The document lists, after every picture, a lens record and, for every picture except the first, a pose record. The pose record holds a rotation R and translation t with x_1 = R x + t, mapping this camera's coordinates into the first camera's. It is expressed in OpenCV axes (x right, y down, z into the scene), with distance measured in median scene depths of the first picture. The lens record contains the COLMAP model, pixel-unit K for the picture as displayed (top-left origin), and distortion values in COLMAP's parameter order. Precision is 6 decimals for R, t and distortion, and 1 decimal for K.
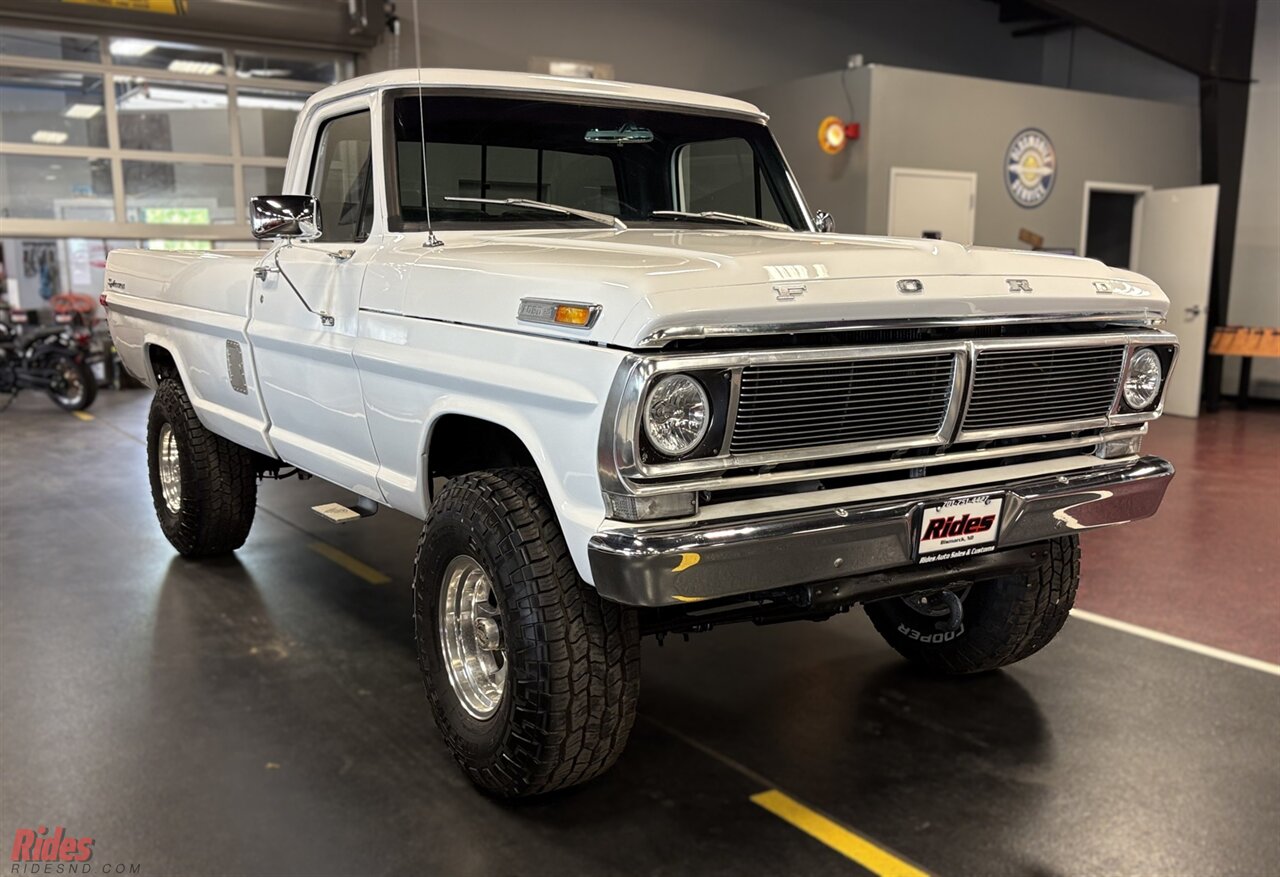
lens RADIAL K [[1247.4, 0, 638.4], [0, 1247.4, 501.1], [0, 0, 1]] dist [0.024318, 0.008694]
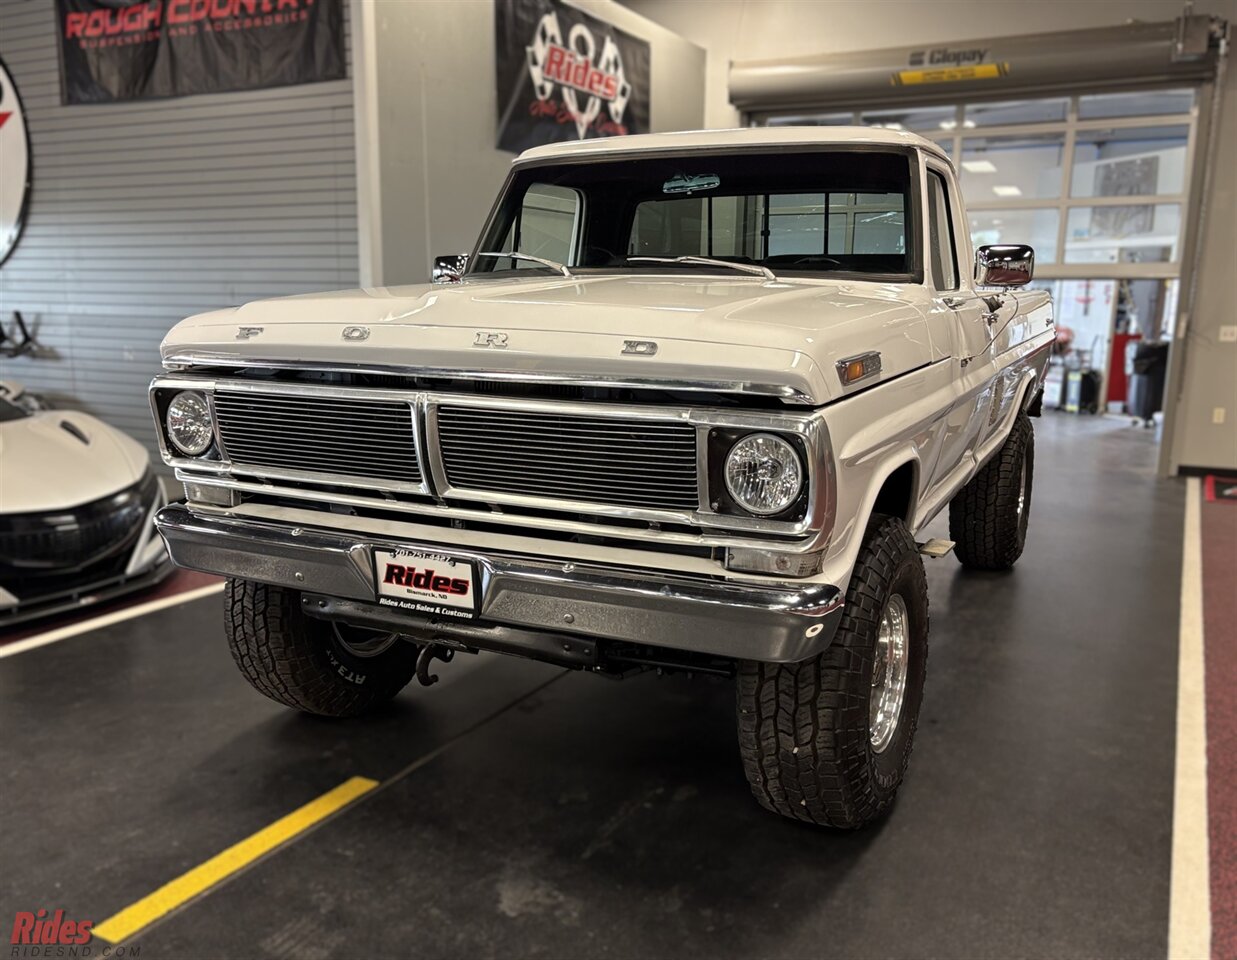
lens RADIAL K [[1103.1, 0, 597.8], [0, 1103.1, 501.0], [0, 0, 1]] dist [0.053440, -0.011494]
pose [[0.488710, 0.166936, -0.856326, 1.063459], [-0.172005, 0.980695, 0.093016, -0.146019], [0.855323, 0.101835, 0.507989, 0.673815]]
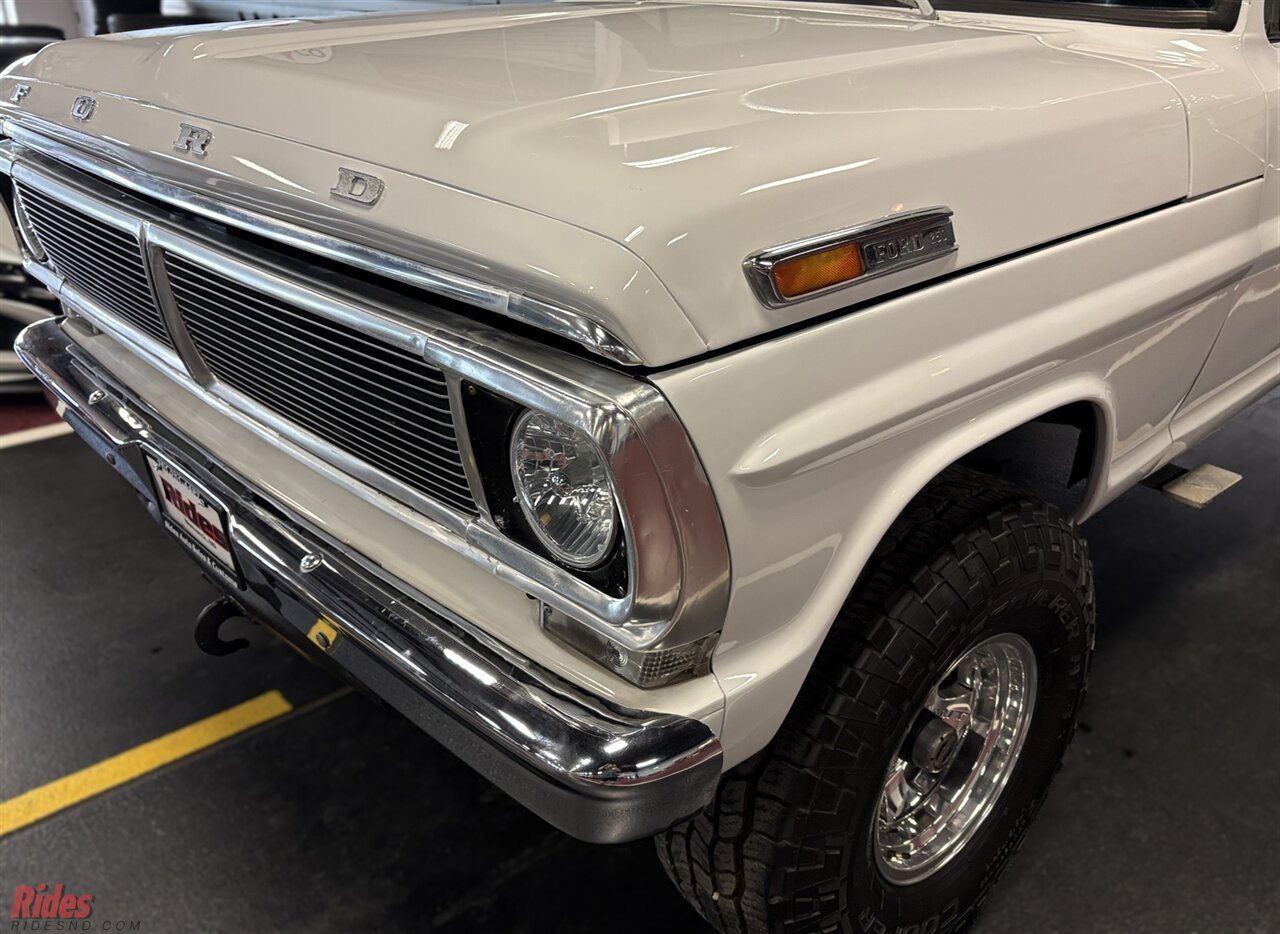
lens RADIAL K [[1046.7, 0, 640.0], [0, 1046.7, 467.0], [0, 0, 1]] dist [0.009433, 0.005246]
pose [[0.159703, 0.412596, -0.896805, 0.770381], [-0.201166, 0.903005, 0.379624, -0.253152], [0.966451, 0.119780, 0.227213, 1.102952]]
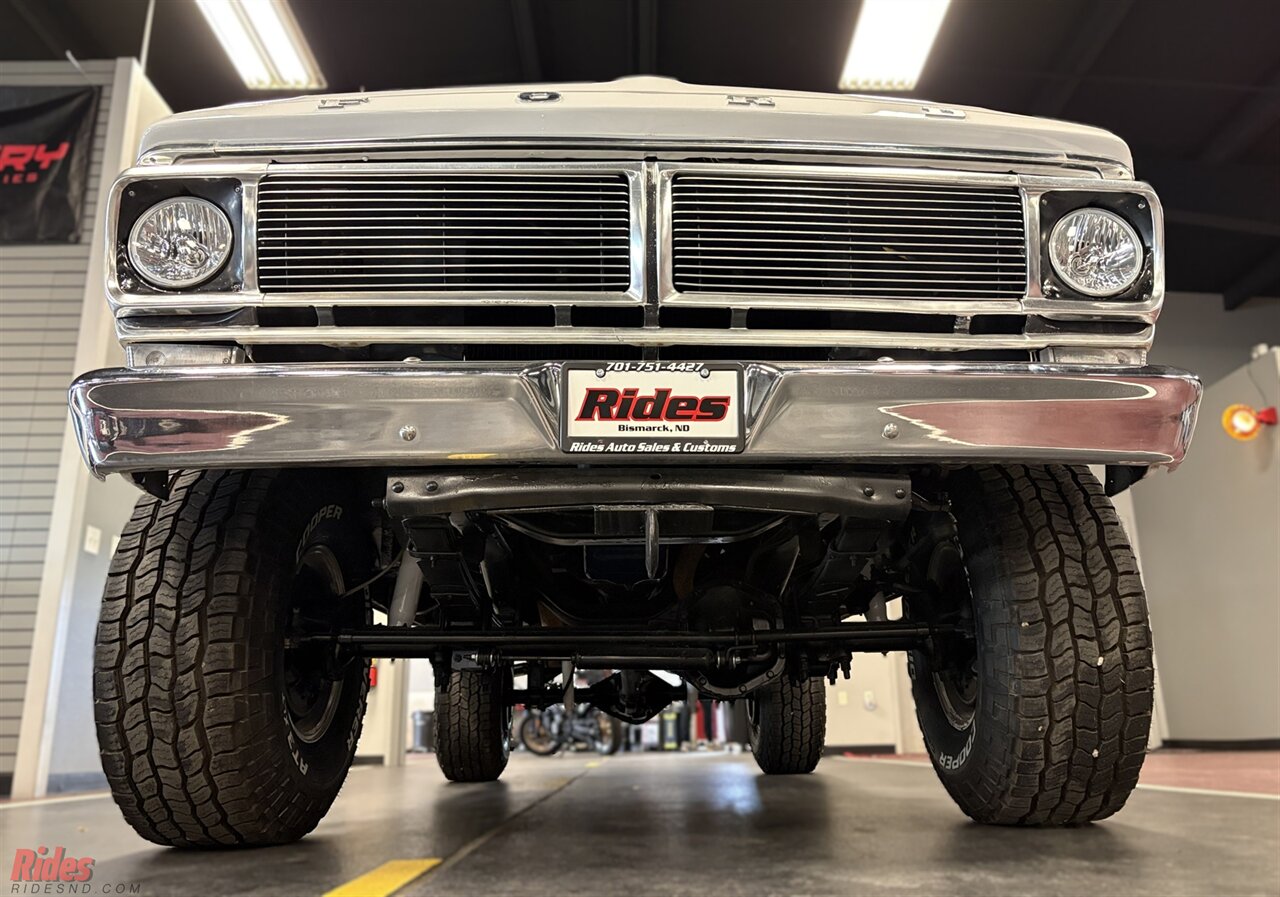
lens RADIAL K [[1019.2, 0, 644.9], [0, 1019.2, 464.1], [0, 0, 1]] dist [0.130469, -0.261540]
pose [[0.850175, -0.158614, -0.502040, 0.525216], [-0.080342, 0.903291, -0.421438, 0.279634], [0.520334, 0.398631, 0.755212, 0.603300]]
